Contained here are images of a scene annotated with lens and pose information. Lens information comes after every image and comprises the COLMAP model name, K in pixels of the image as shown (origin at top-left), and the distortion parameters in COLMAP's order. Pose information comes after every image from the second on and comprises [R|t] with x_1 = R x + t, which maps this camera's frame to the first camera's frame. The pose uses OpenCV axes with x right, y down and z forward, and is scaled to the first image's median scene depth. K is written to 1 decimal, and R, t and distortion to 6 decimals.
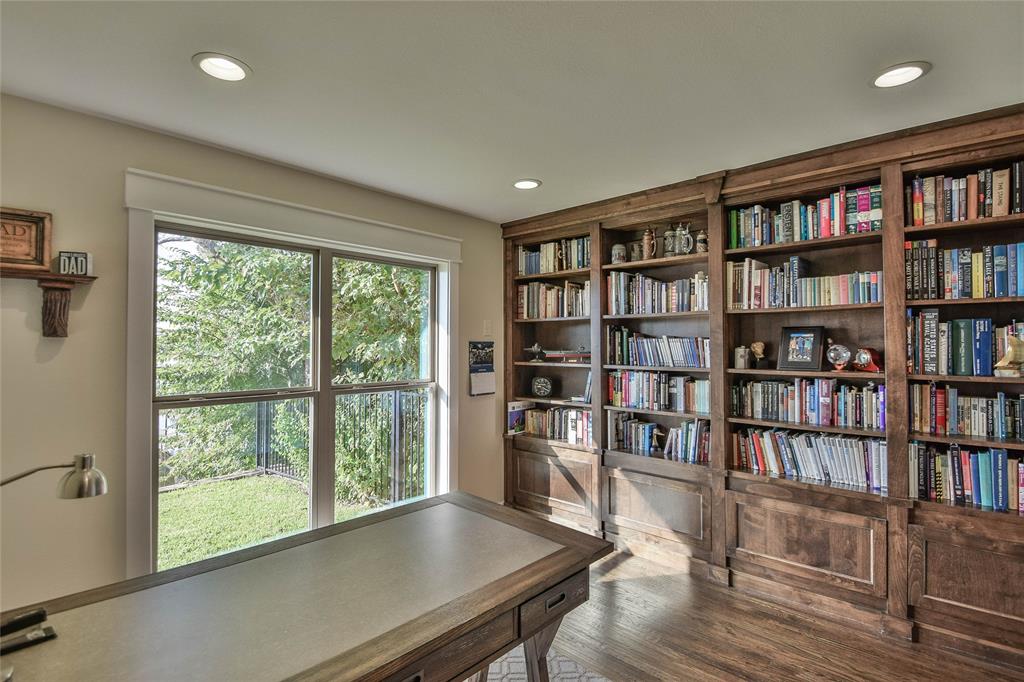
lens RADIAL K [[488.7, 0, 513.2], [0, 488.7, 336.2], [0, 0, 1]] dist [-0.013445, -0.004518]
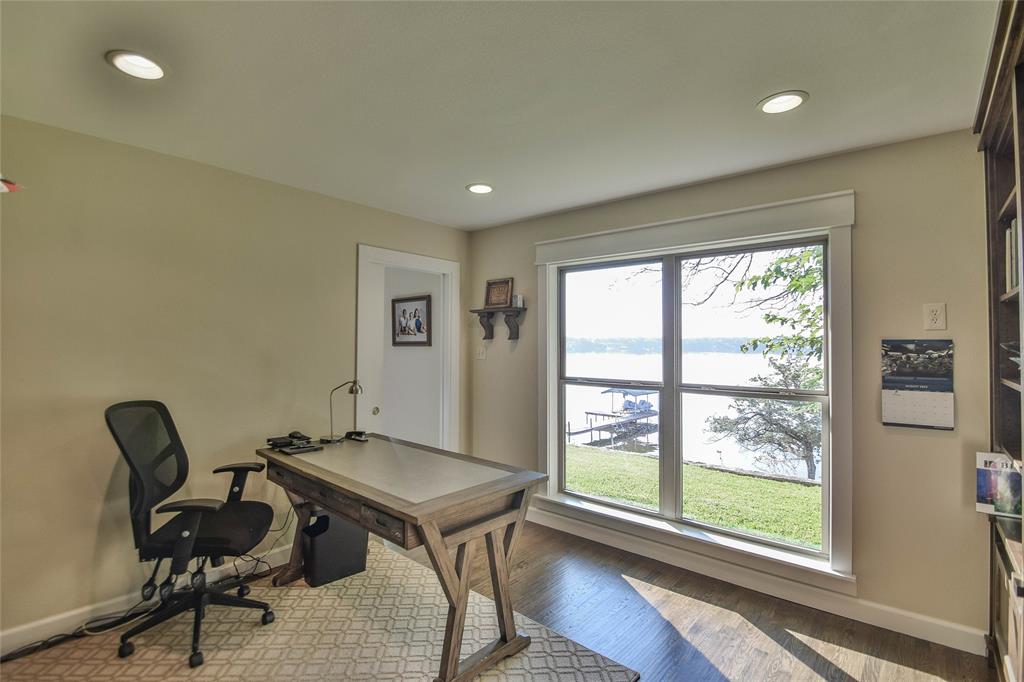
lens RADIAL K [[488.7, 0, 514.1], [0, 488.7, 346.7], [0, 0, 1]] dist [-0.013445, -0.004518]
pose [[0.018212, -0.006315, -0.999814, 0.535176], [0.007724, 0.999951, -0.006175, 0.020204], [0.999804, -0.007610, 0.018260, 0.499959]]
